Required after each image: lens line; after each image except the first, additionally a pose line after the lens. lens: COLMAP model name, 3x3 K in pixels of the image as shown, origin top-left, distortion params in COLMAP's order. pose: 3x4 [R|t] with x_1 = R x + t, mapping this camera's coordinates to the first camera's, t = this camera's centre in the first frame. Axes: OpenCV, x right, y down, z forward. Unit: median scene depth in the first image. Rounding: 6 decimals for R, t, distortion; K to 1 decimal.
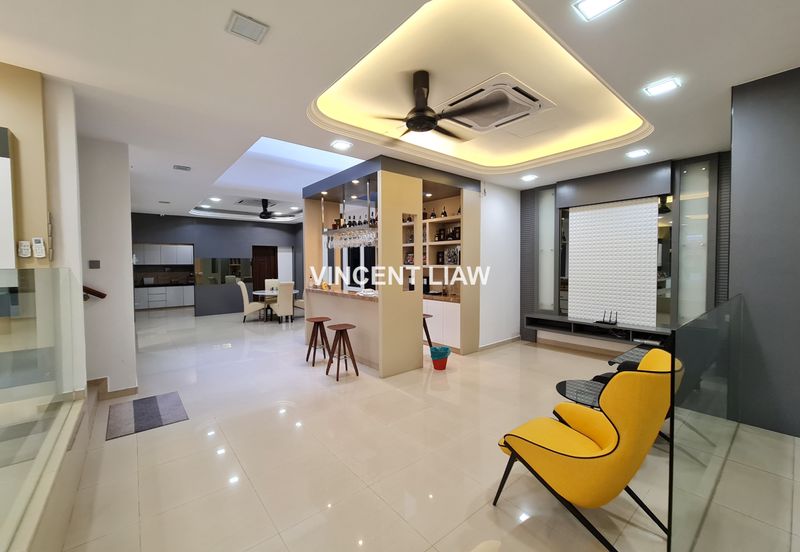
lens RADIAL K [[325.3, 0, 400.3], [0, 325.3, 273.1], [0, 0, 1]] dist [0.001163, 0.000653]
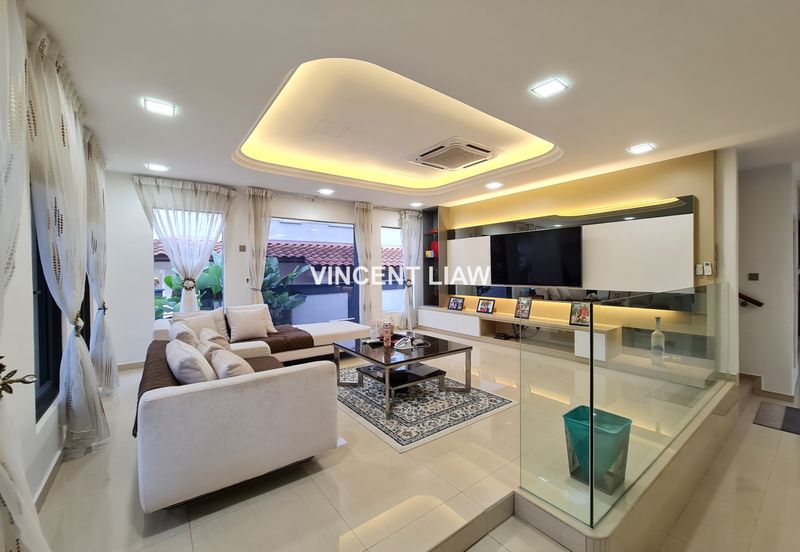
lens RADIAL K [[325.3, 0, 400.3], [0, 325.3, 273.1], [0, 0, 1]] dist [0.001163, 0.000653]
pose [[-0.036094, 0.018620, -0.999175, 0.401836], [-0.020478, 0.999603, 0.019368, -0.053401], [0.999139, 0.021160, -0.035698, -0.327184]]
